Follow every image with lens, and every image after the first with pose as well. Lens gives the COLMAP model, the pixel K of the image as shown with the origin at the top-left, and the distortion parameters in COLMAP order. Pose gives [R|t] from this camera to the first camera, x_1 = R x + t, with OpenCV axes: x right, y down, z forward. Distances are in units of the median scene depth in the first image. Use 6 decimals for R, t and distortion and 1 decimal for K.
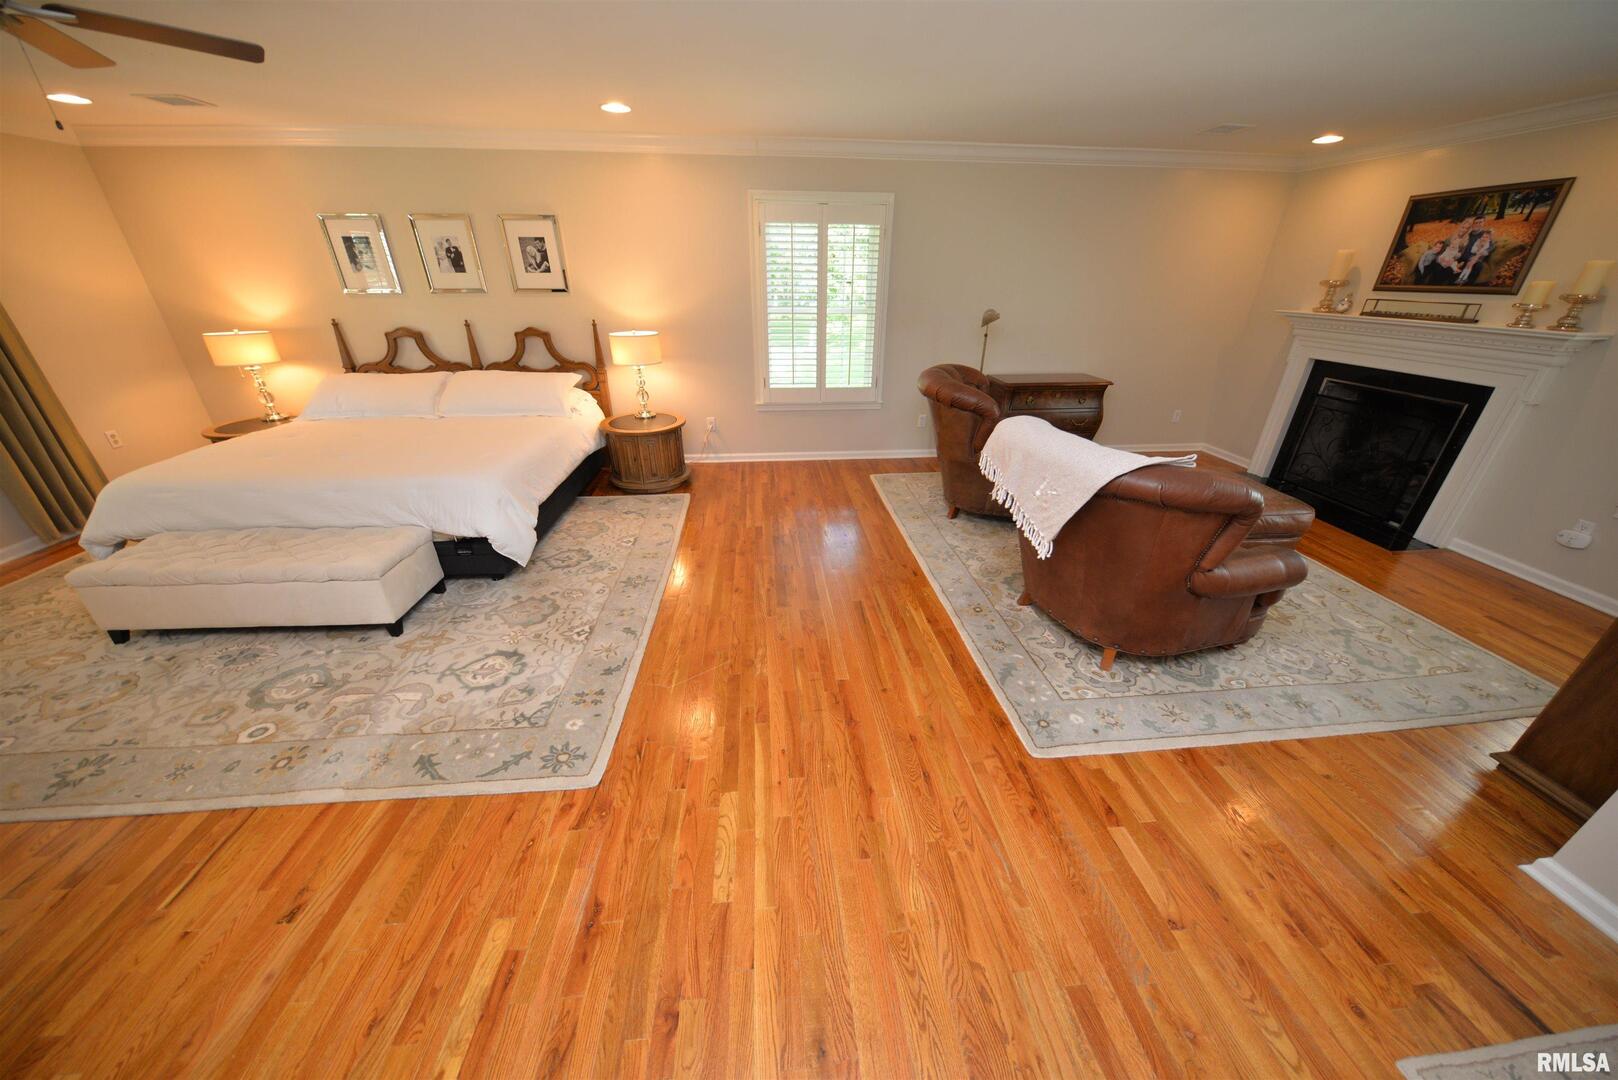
lens RADIAL K [[530.4, 0, 809.0], [0, 530.4, 540.0], [0, 0, 1]] dist [0.006449, -0.007468]
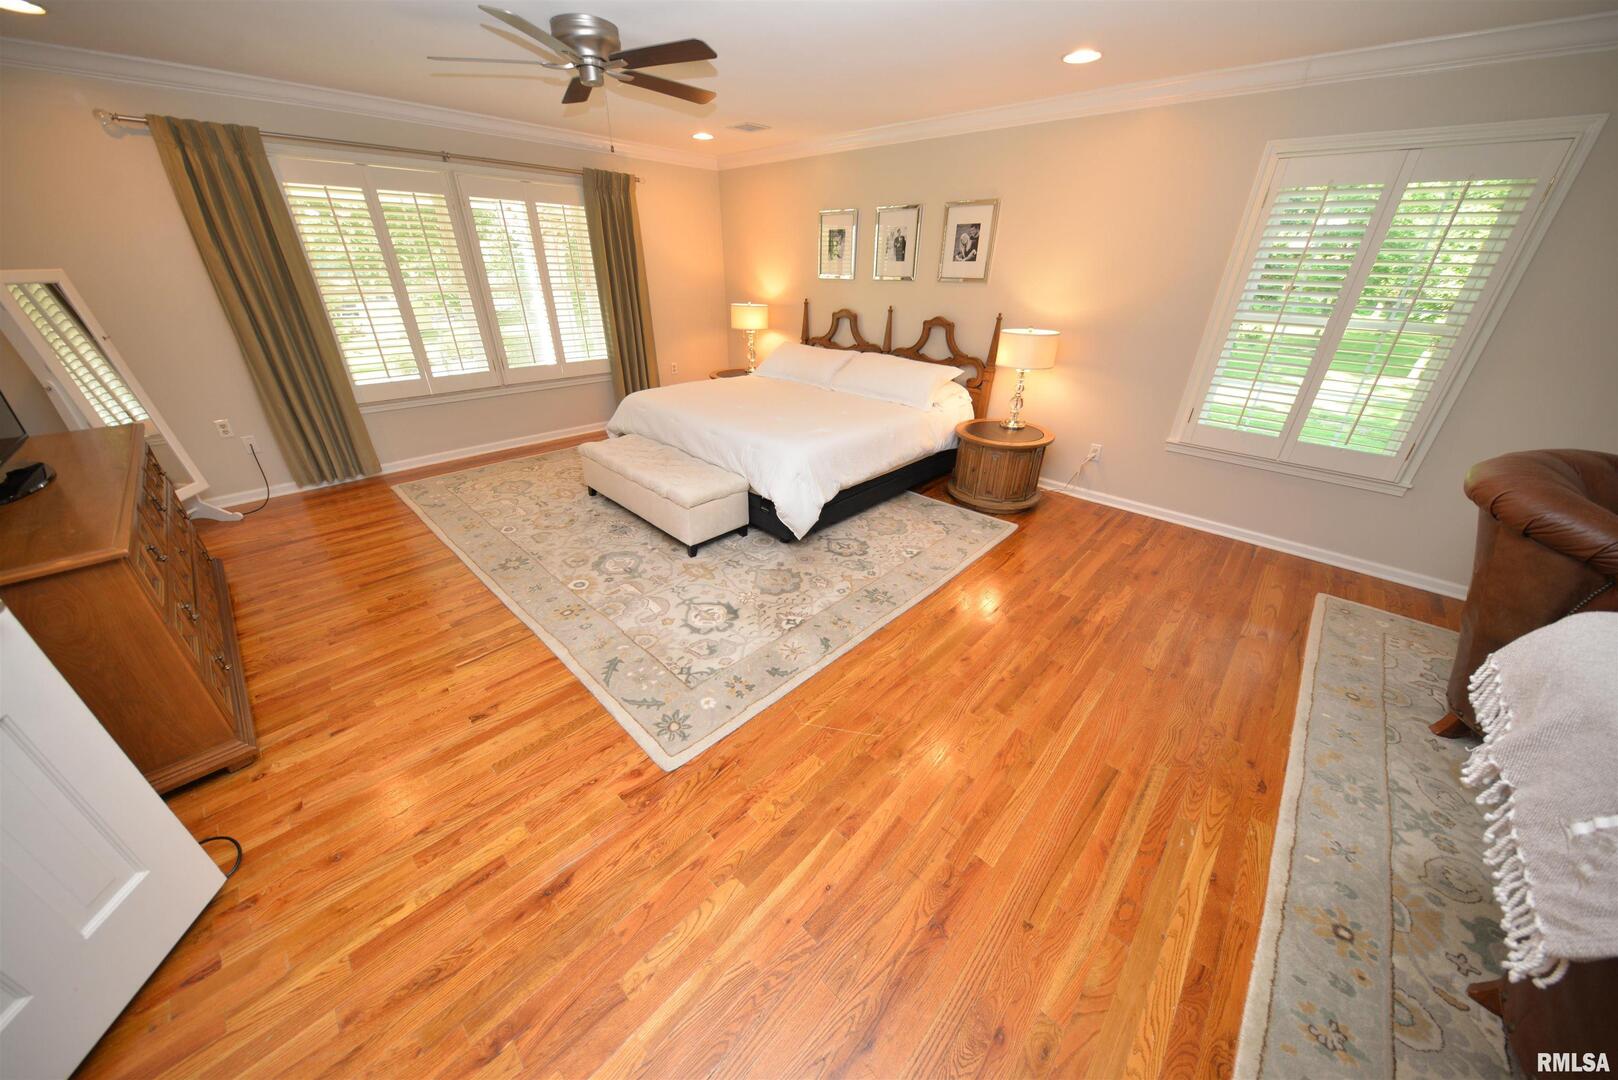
lens RADIAL K [[530.4, 0, 809.0], [0, 530.4, 540.0], [0, 0, 1]] dist [0.006449, -0.007468]
pose [[0.663681, 0.345090, -0.663657, 0.179523], [-0.340224, 0.929402, 0.143037, -0.108717], [0.666165, 0.130861, 0.734234, 0.247470]]
